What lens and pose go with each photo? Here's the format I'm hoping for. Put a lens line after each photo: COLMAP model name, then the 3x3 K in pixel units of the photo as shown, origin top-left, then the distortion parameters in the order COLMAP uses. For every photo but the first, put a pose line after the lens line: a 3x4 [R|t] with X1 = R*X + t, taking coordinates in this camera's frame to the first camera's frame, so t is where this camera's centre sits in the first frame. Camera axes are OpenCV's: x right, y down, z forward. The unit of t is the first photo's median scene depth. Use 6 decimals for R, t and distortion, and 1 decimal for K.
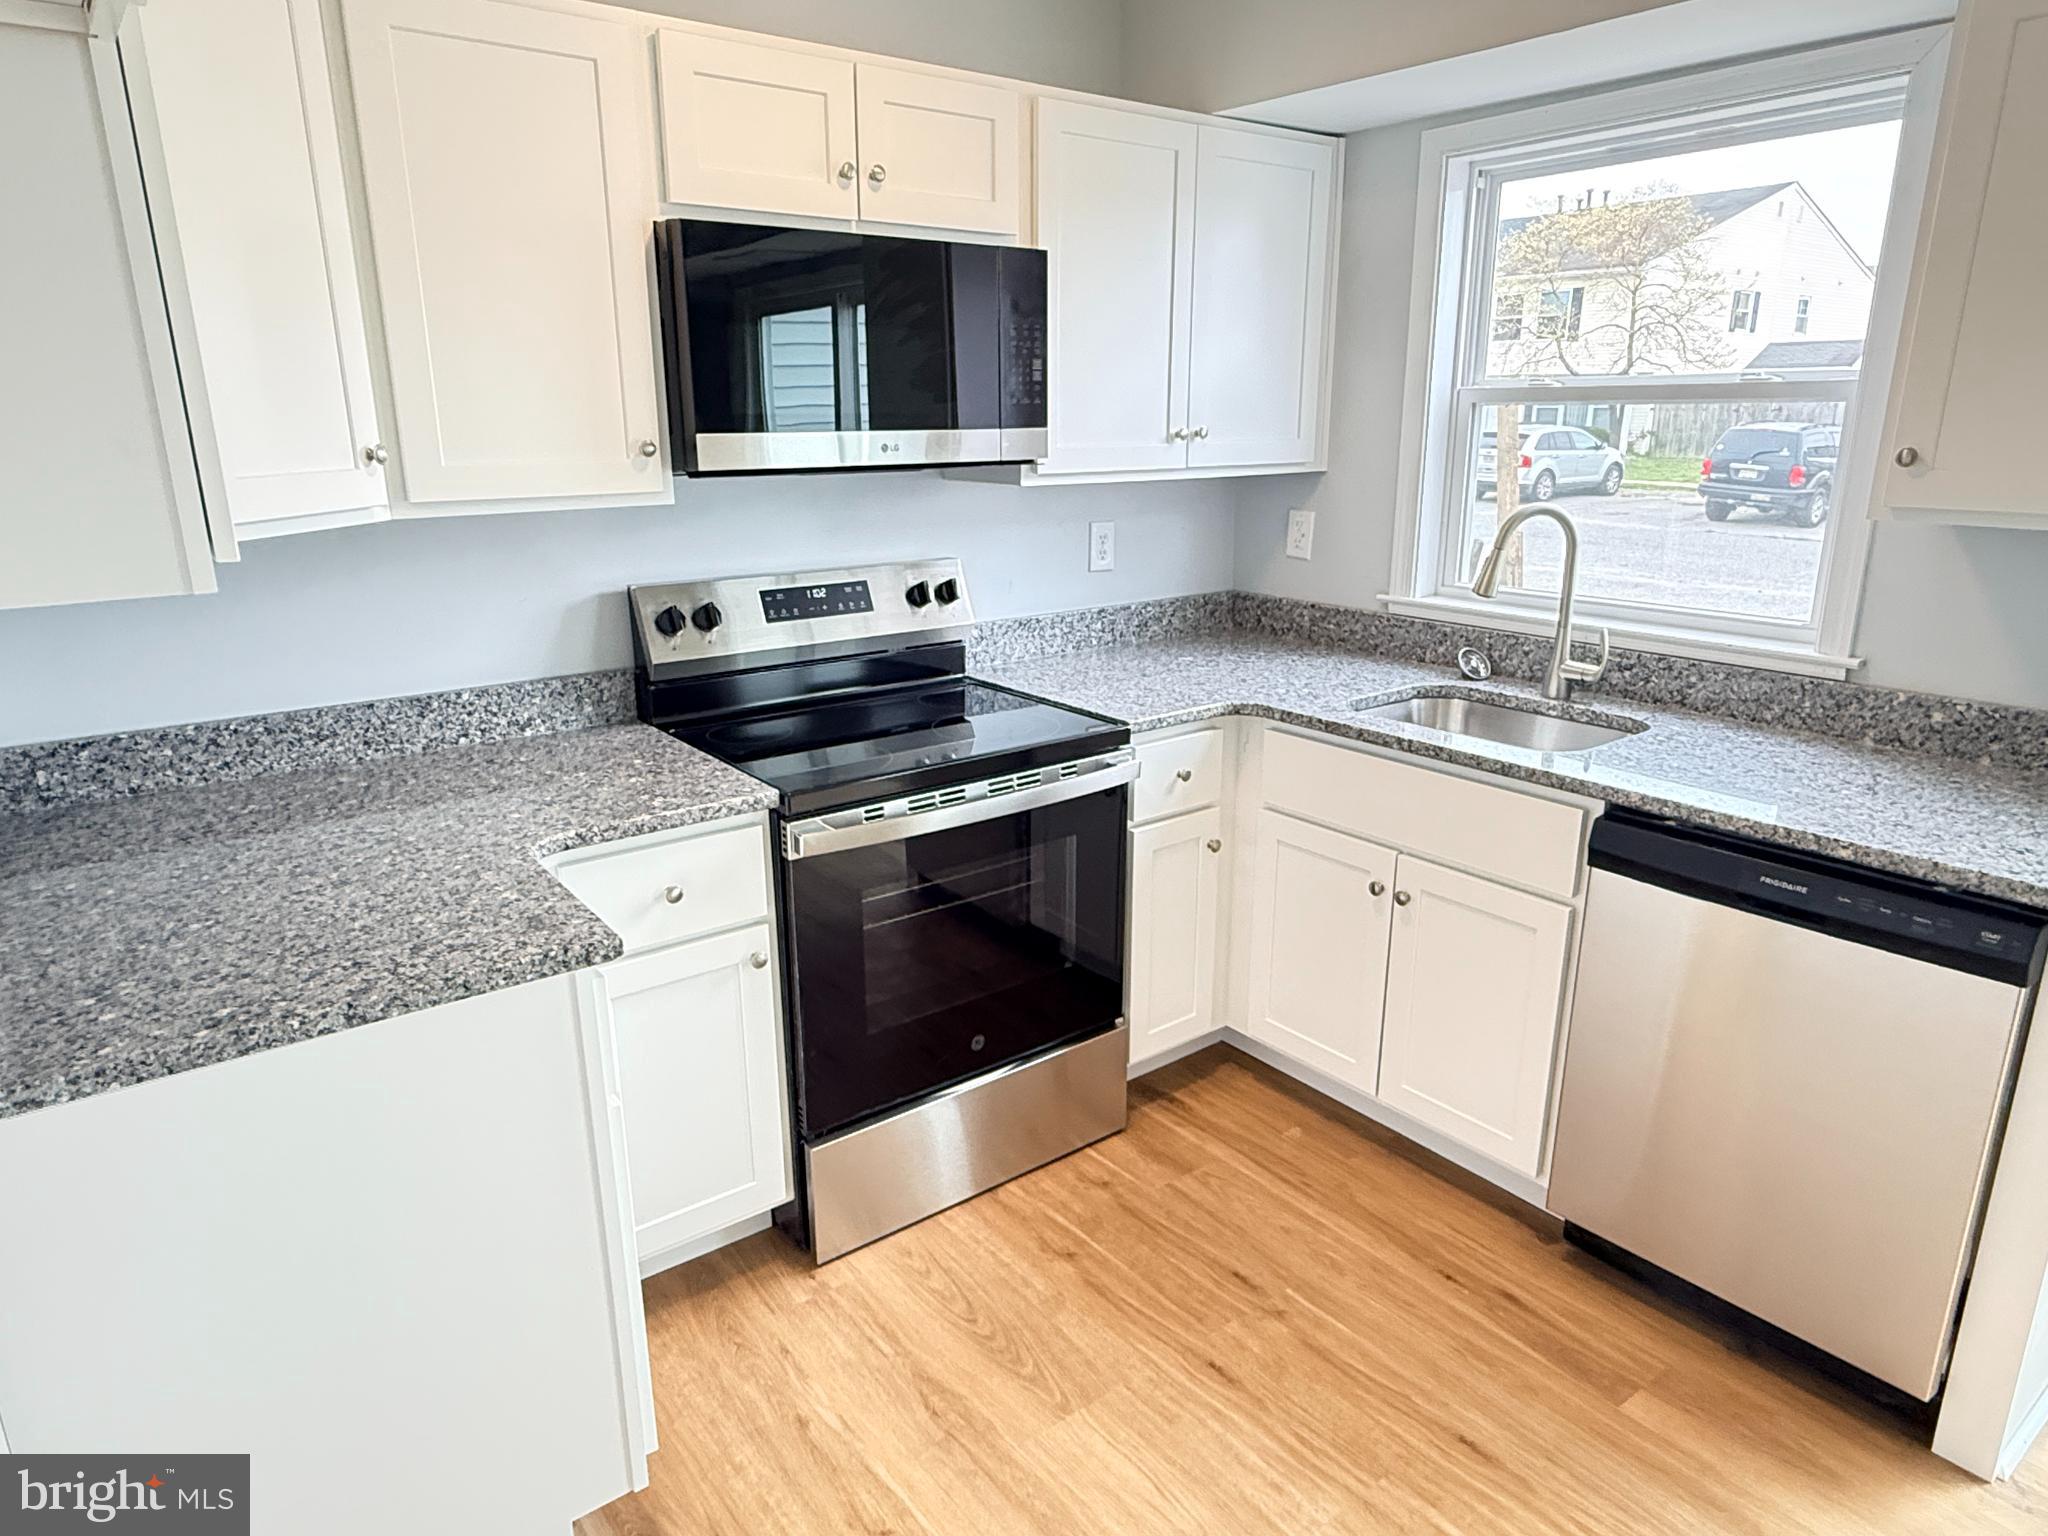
lens RADIAL K [[1276.9, 0, 1024.1], [0, 1276.9, 771.1], [0, 0, 1]] dist [0.008680, 0.000339]
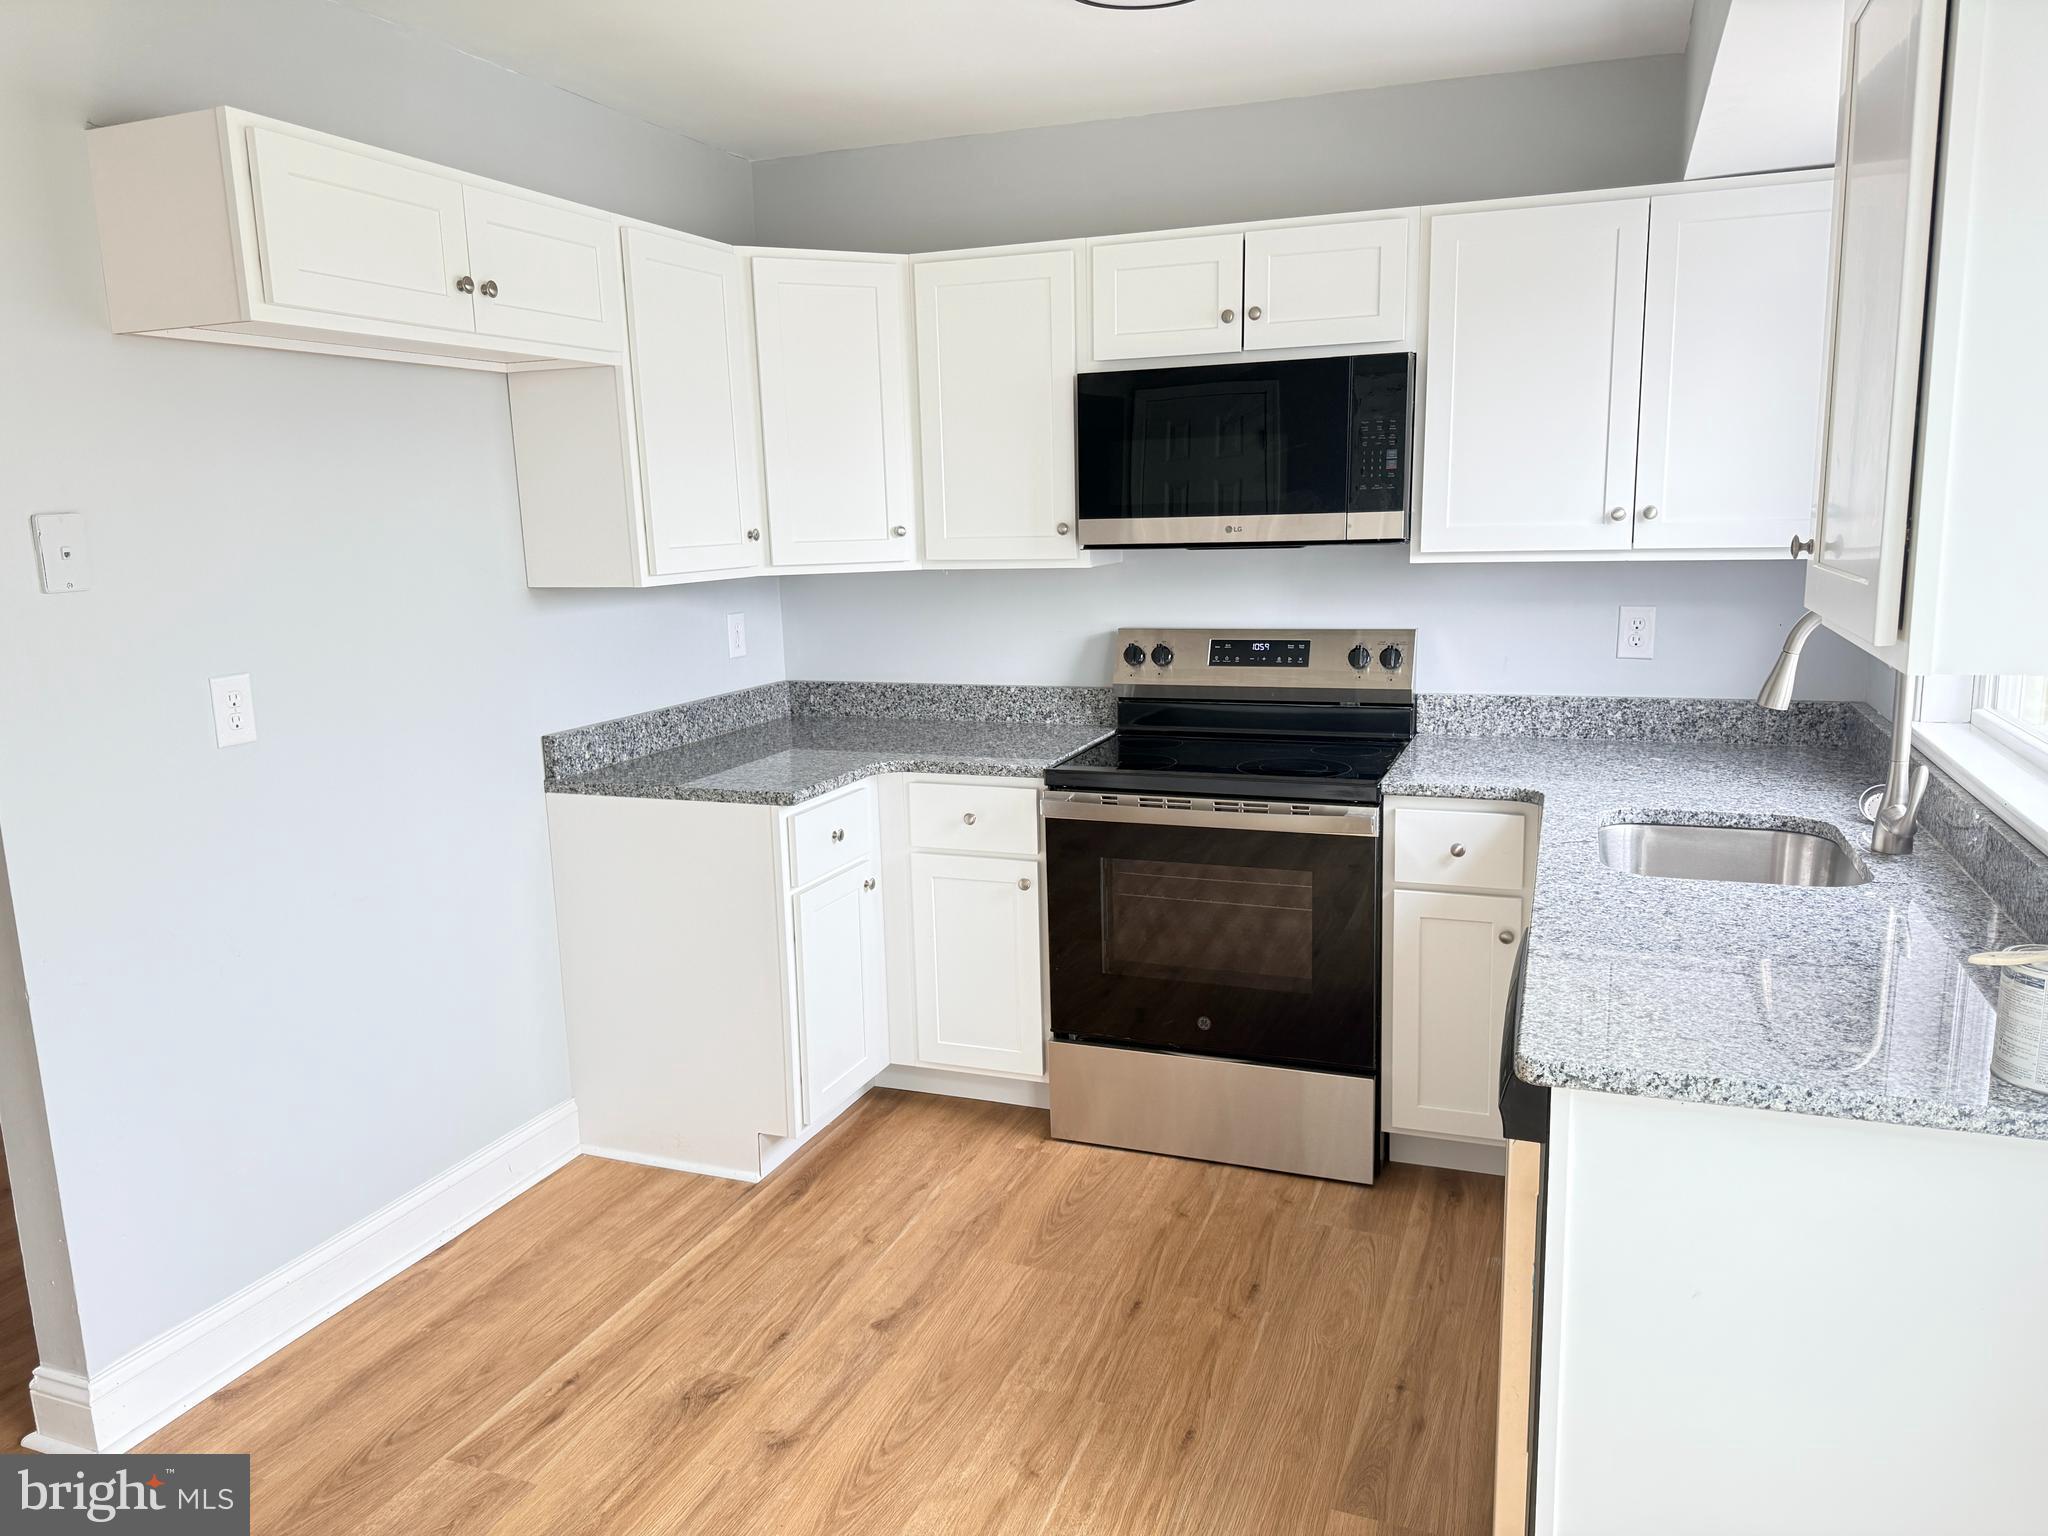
lens RADIAL K [[1430.0, 0, 1026.6], [0, 1430.0, 762.7], [0, 0, 1]] dist [0.068936, -0.003068]
pose [[0.525349, 0.139944, -0.839300, 0.946281], [-0.213680, 0.976471, 0.029066, -0.025717], [0.823620, 0.164072, 0.542892, 0.105018]]
